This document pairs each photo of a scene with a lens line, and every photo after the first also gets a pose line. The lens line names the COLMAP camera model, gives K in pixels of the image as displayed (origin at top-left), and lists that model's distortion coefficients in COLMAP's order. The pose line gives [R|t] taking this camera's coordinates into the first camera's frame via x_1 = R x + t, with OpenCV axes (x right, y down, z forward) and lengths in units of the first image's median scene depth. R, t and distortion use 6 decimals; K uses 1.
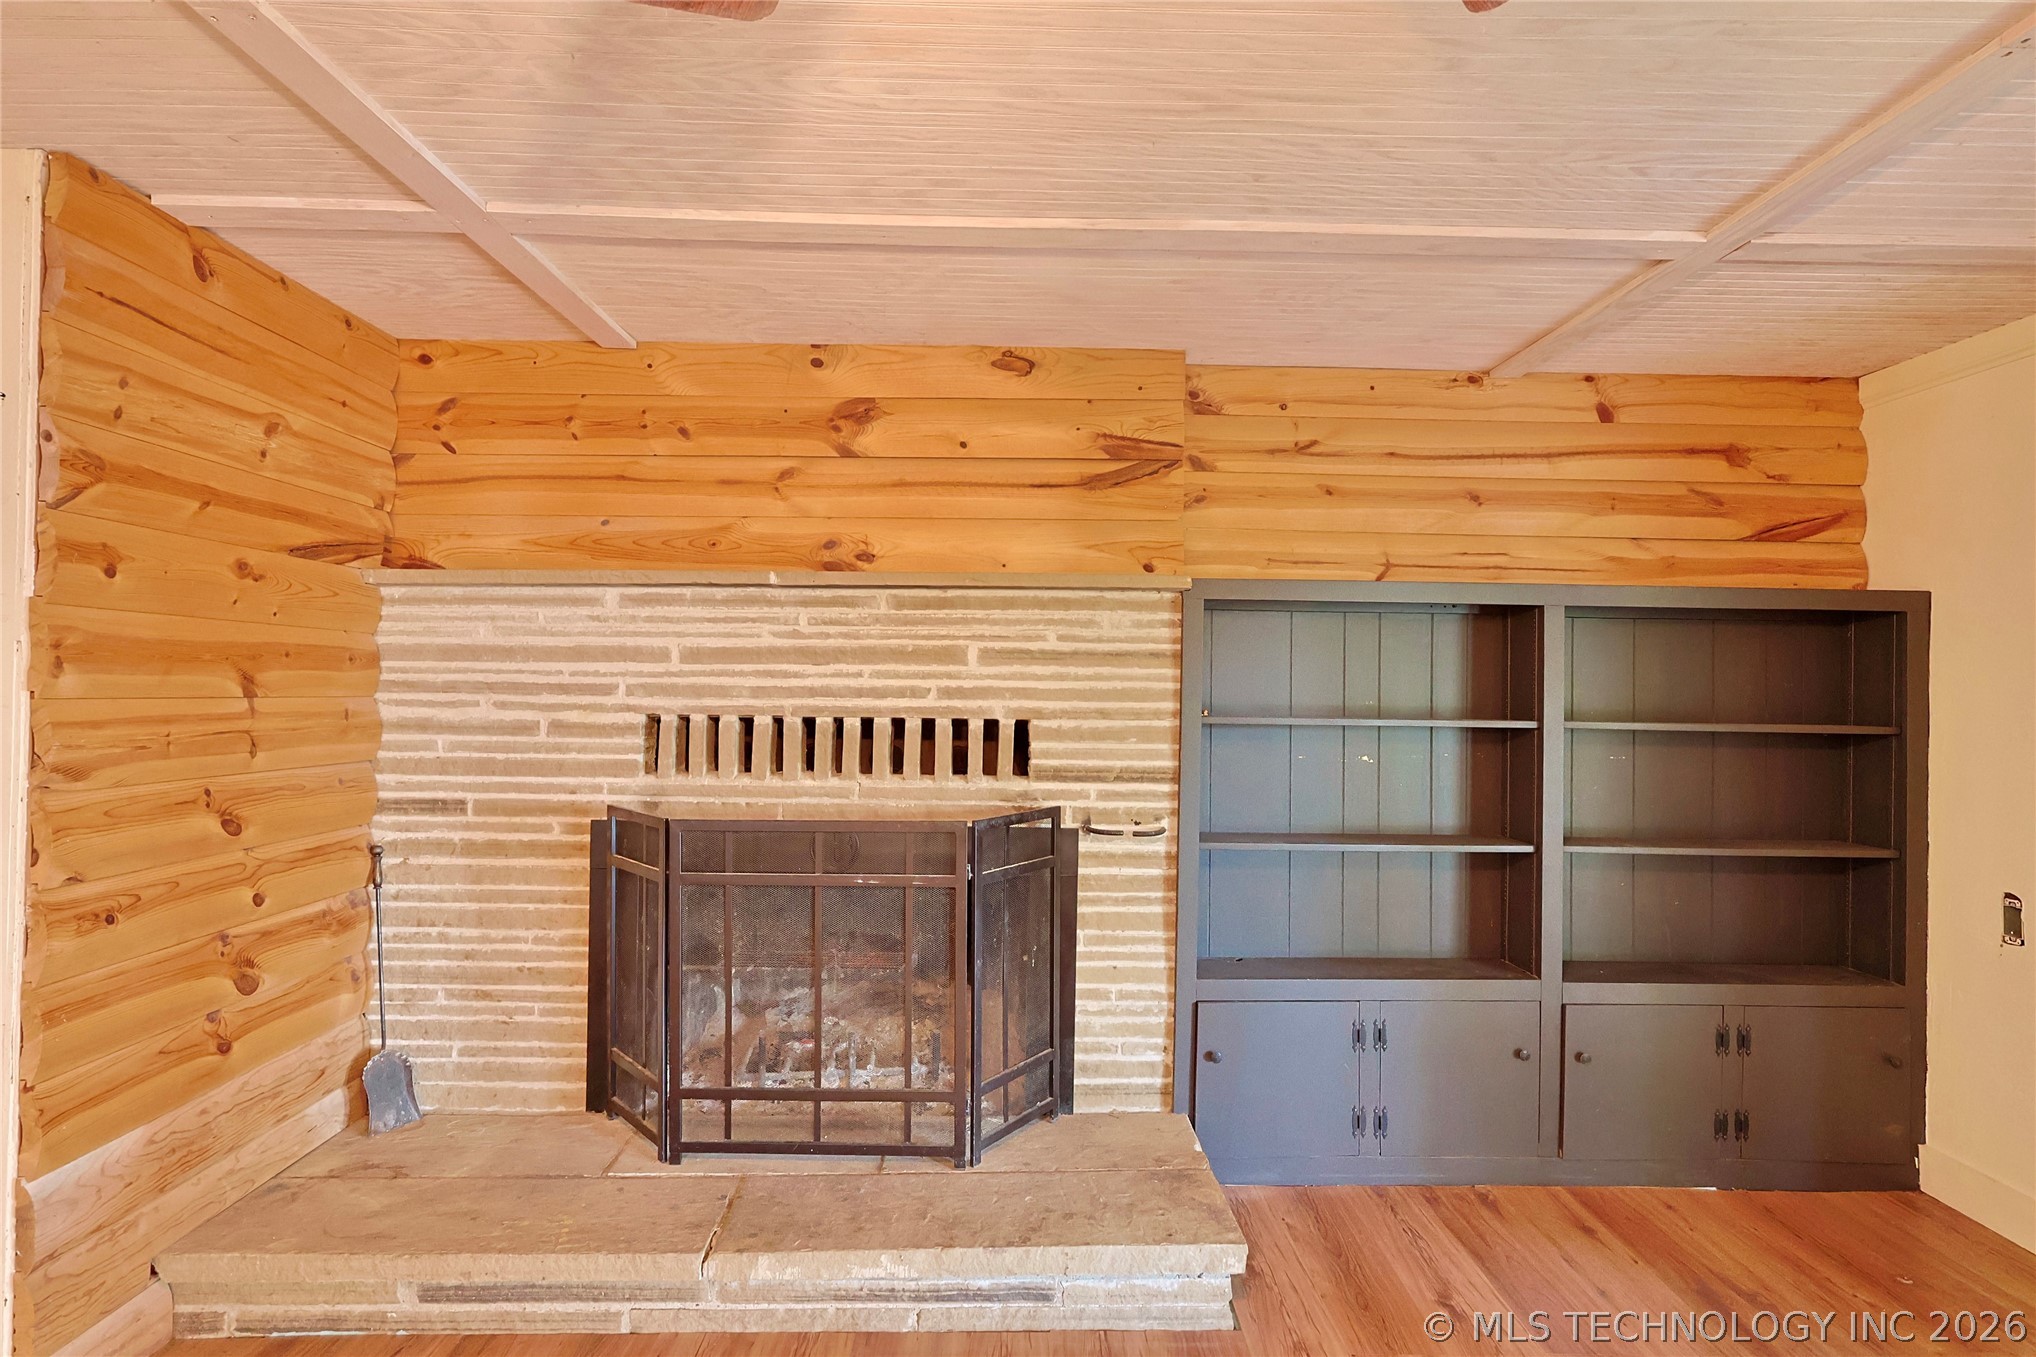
lens RADIAL K [[992.1, 0, 1020.7], [0, 992.1, 681.6], [0, 0, 1]] dist [-0.002950, 0.001742]
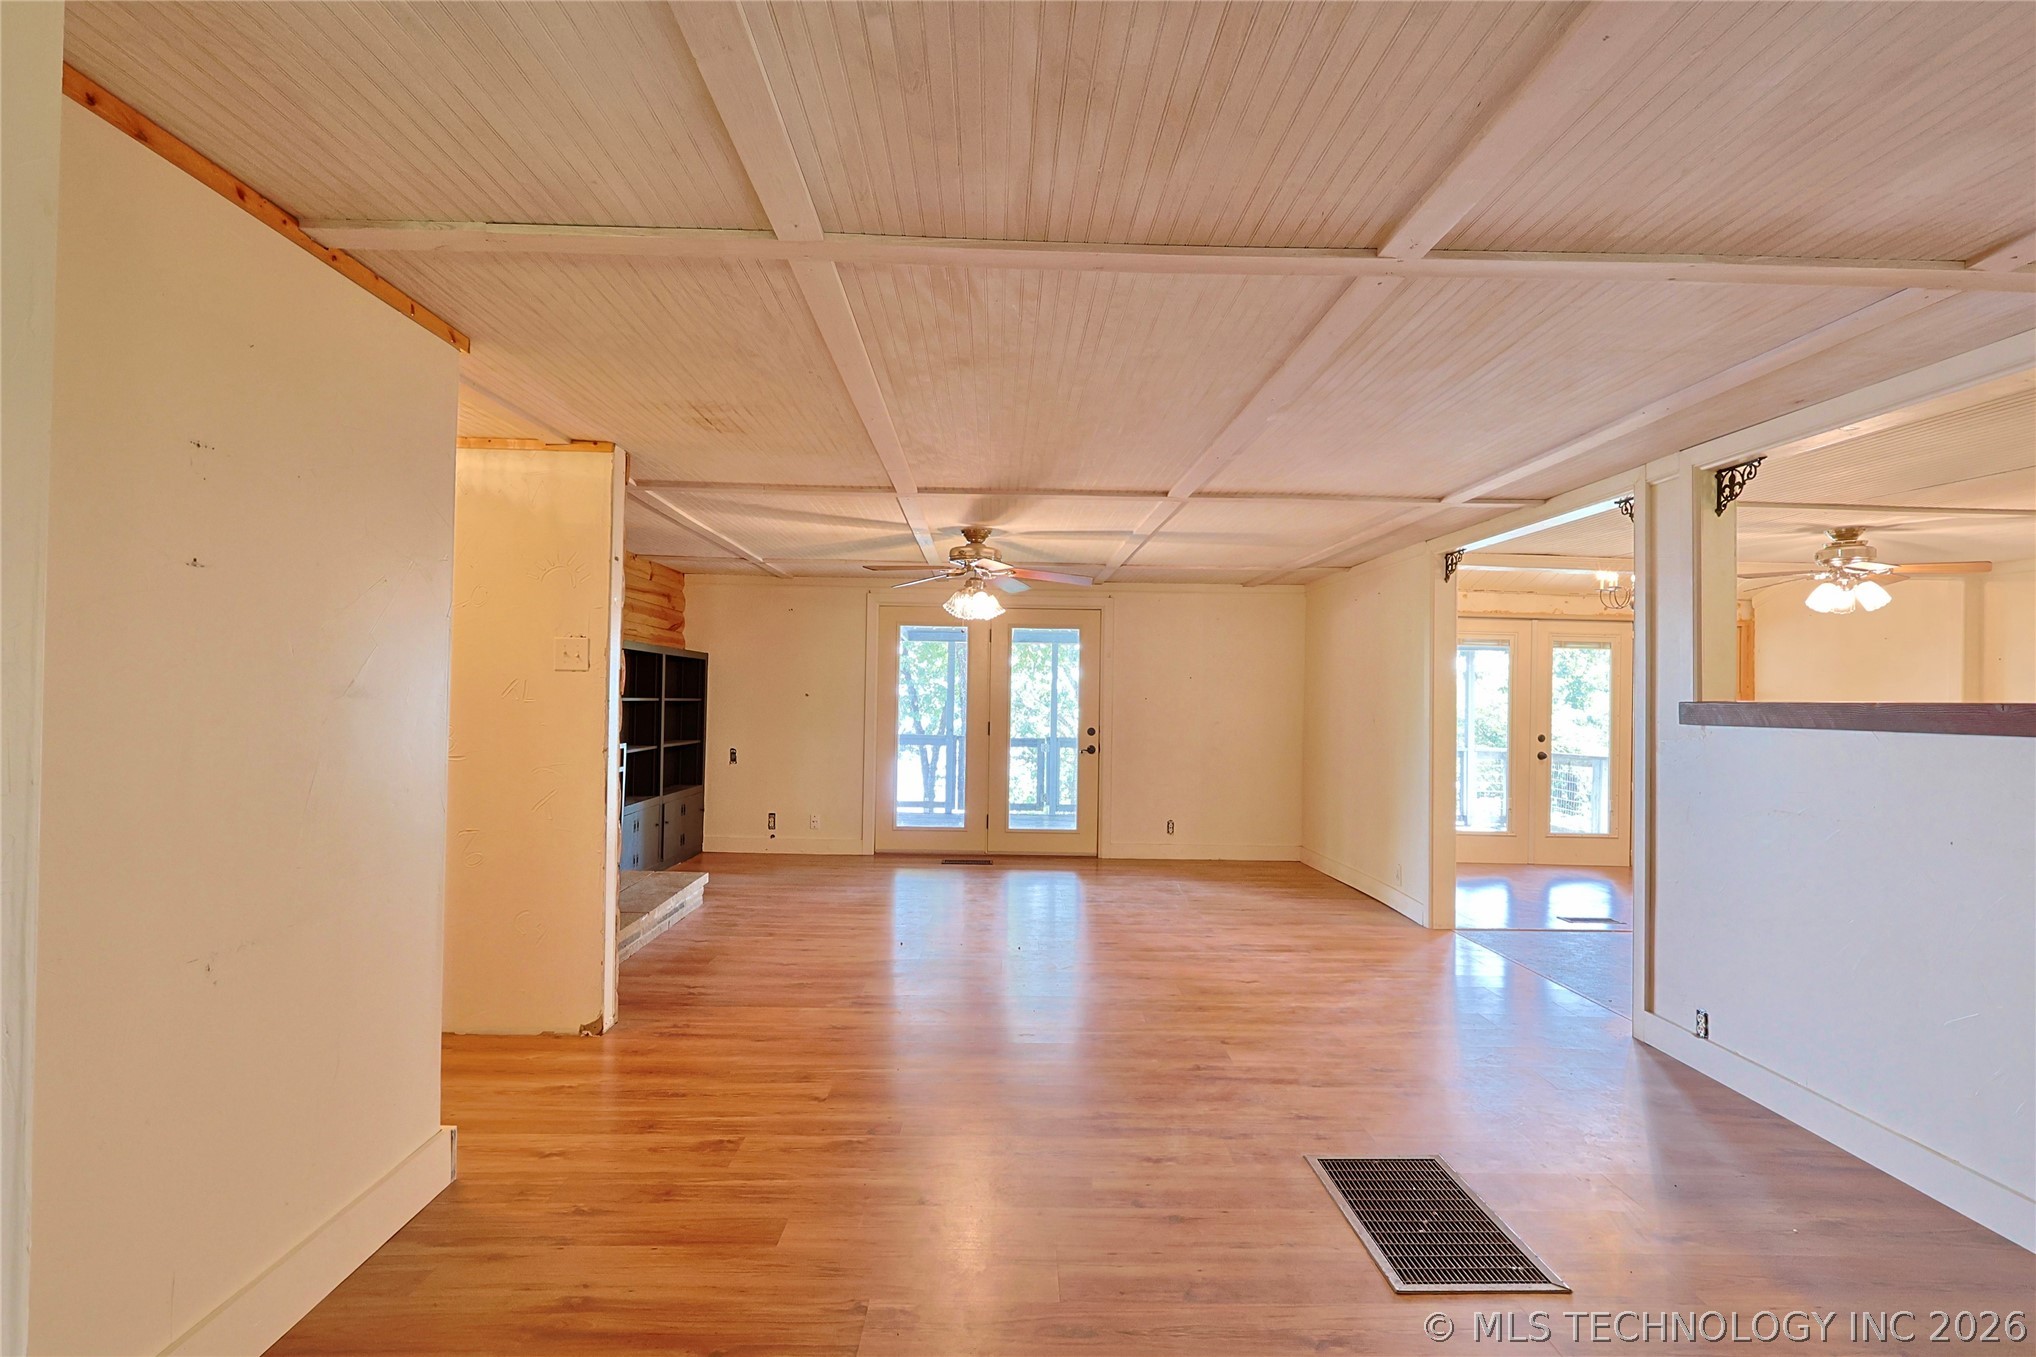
lens RADIAL K [[992.1, 0, 1016.9], [0, 992.1, 683.5], [0, 0, 1]] dist [-0.002950, 0.001742]
pose [[-0.000057, 0.001541, 0.999999, -2.121381], [-0.026740, 0.999641, -0.001542, -0.019988], [-0.999642, -0.026740, -0.000016, 0.059587]]
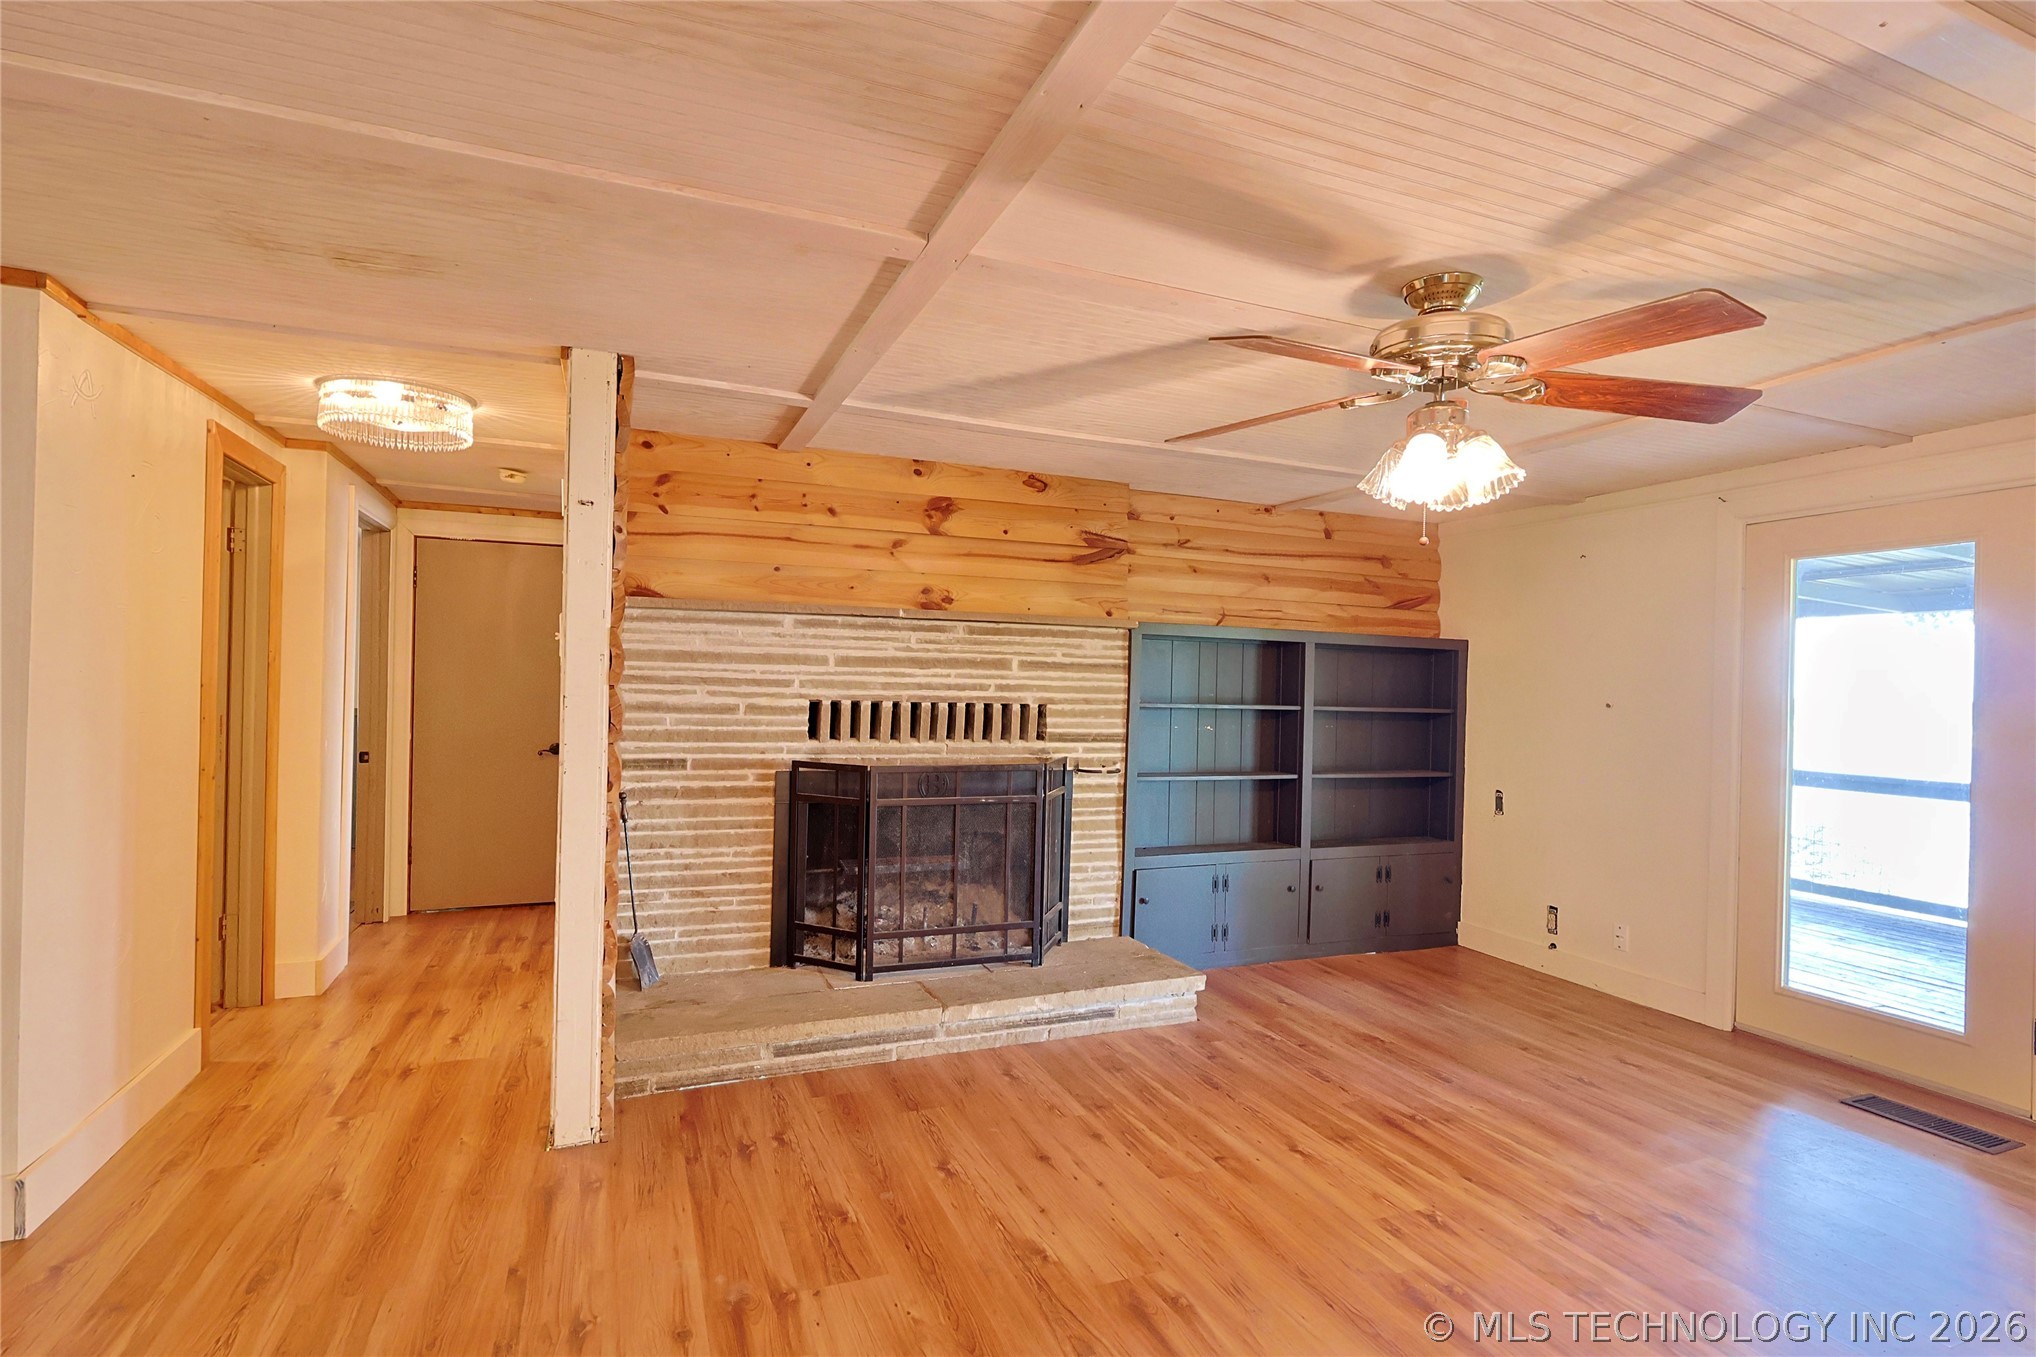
lens RADIAL K [[992.1, 0, 1016.0], [0, 992.1, 682.5], [0, 0, 1]] dist [-0.002950, 0.001742]
pose [[0.930624, 0.011073, 0.365808, -0.637506], [-0.016555, 0.999793, 0.011852, -0.016485], [-0.365601, -0.017086, 0.930615, -0.505103]]
